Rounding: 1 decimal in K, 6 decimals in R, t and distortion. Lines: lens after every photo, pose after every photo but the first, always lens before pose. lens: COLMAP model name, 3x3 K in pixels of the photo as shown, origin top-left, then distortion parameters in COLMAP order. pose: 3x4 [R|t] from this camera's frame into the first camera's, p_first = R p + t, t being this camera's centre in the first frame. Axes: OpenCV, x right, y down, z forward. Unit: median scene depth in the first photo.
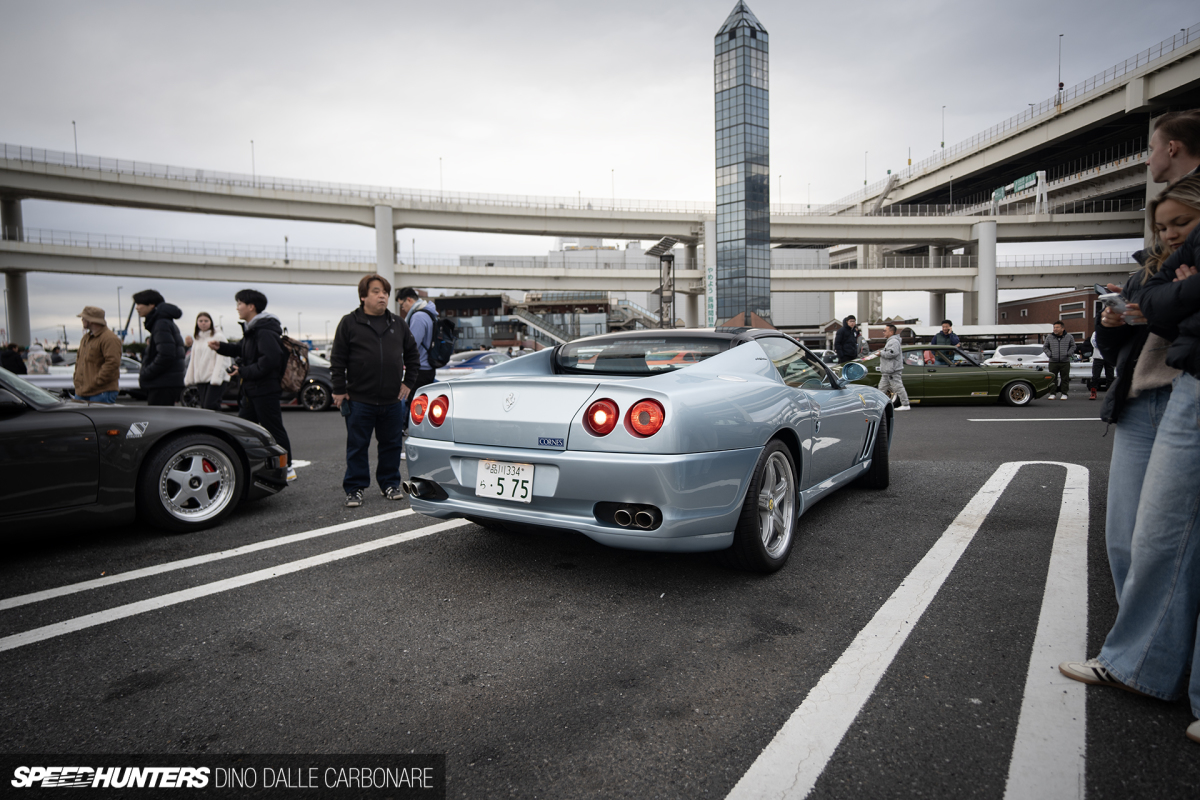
lens RADIAL K [[699.8, 0, 594.7], [0, 699.8, 403.7], [0, 0, 1]] dist [-0.020891, 0.018134]
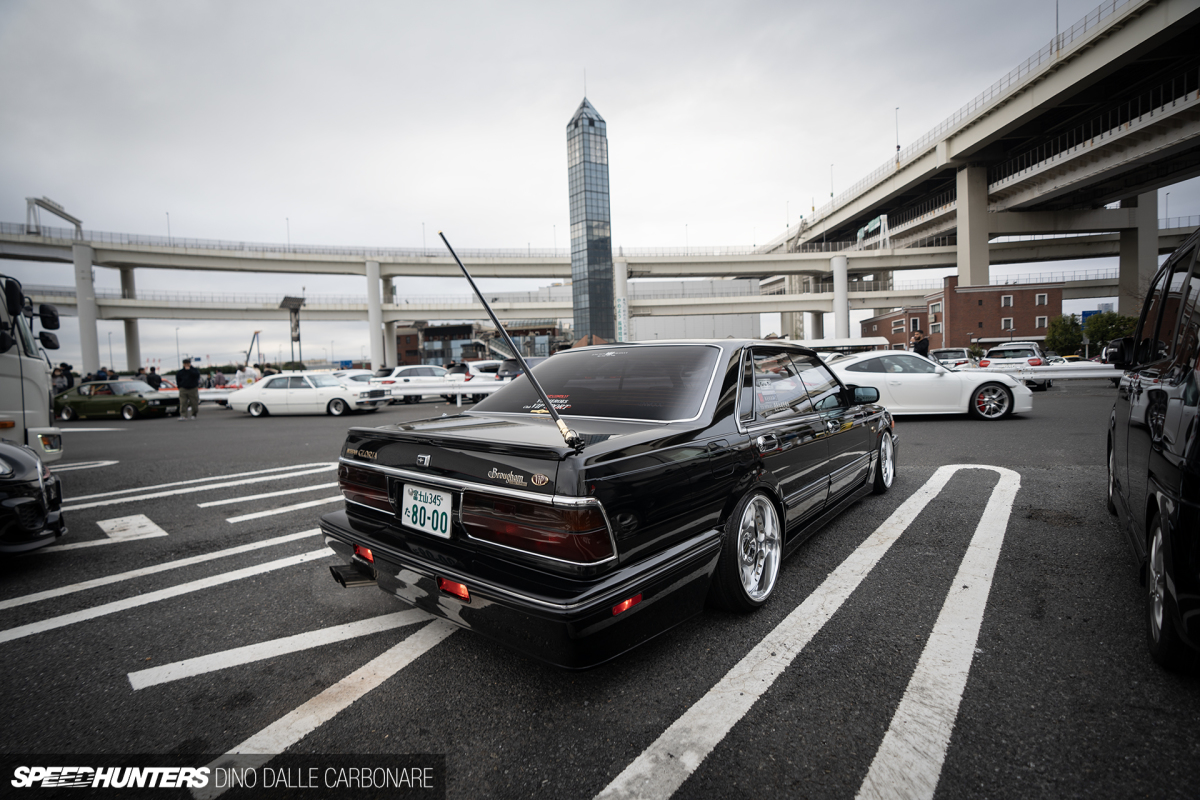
lens RADIAL K [[554.8, 0, 597.6], [0, 554.8, 401.8], [0, 0, 1]] dist [-0.058667, 0.018949]
pose [[0.996477, -0.014037, -0.082679, 0.204345], [0.013654, 0.999893, -0.005198, -0.000781], [0.082743, 0.004050, 0.996563, -0.015129]]
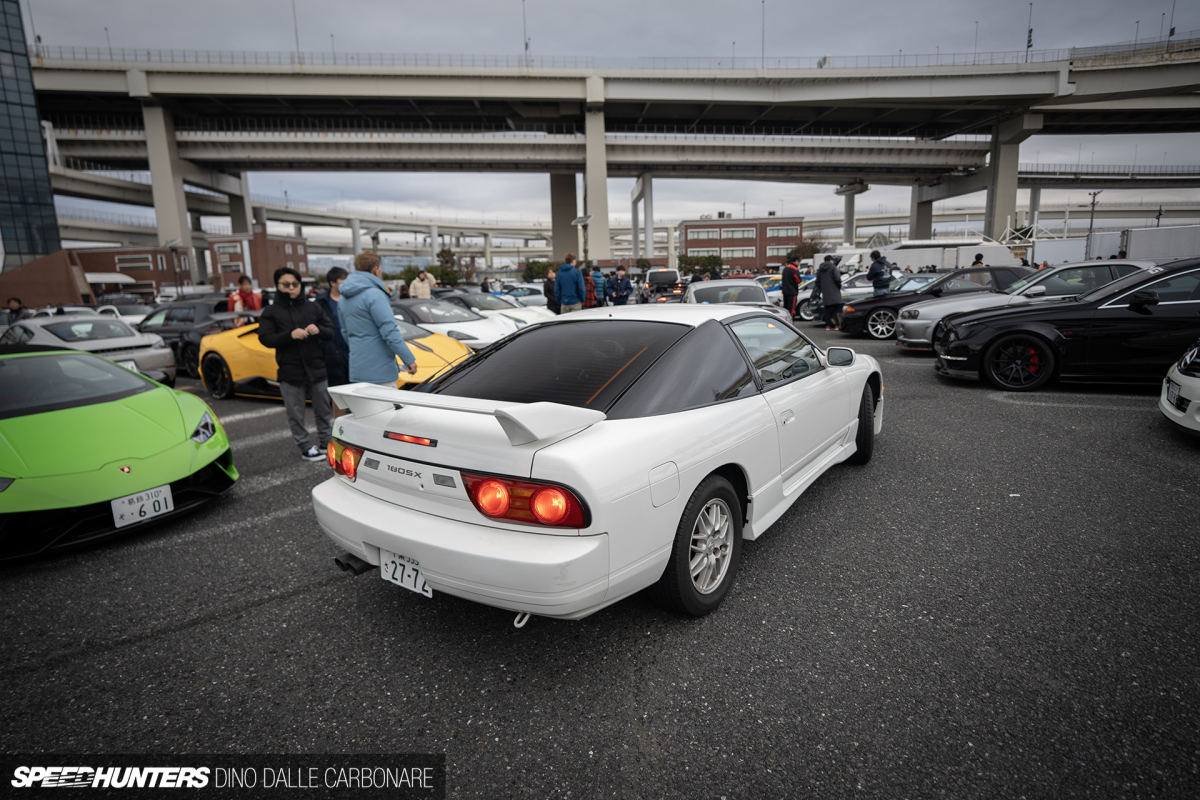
lens RADIAL K [[636.7, 0, 589.5], [0, 636.7, 406.7], [0, 0, 1]] dist [-0.036119, 0.019456]
pose [[-0.047432, -0.177679, 0.982945, -0.375659], [0.094598, 0.978830, 0.181500, -0.015830], [-0.994385, 0.101594, -0.029619, 0.273122]]
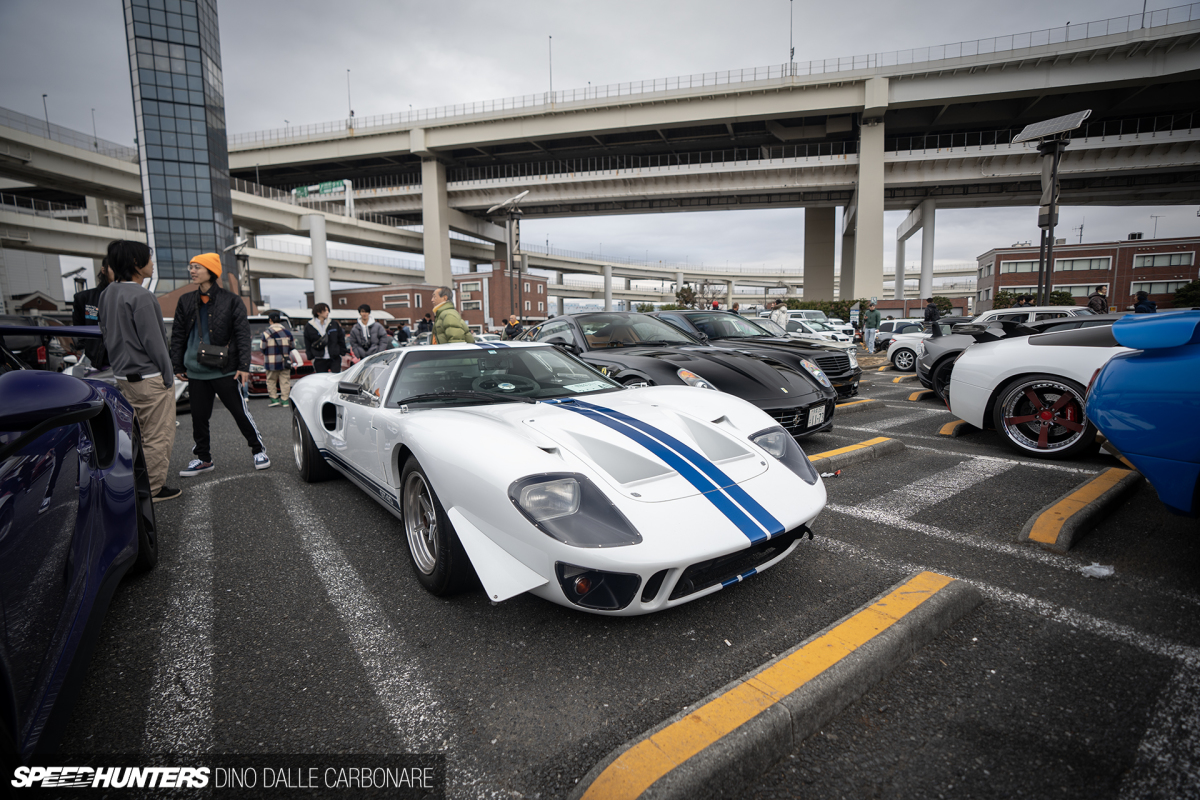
lens RADIAL K [[554.8, 0, 602.5], [0, 554.8, 403.6], [0, 0, 1]] dist [-0.058667, 0.018949]
pose [[0.322449, -0.110443, 0.940122, -0.123925], [0.068945, 0.993272, 0.093040, -0.015773], [-0.944073, 0.034816, 0.327895, 0.303864]]
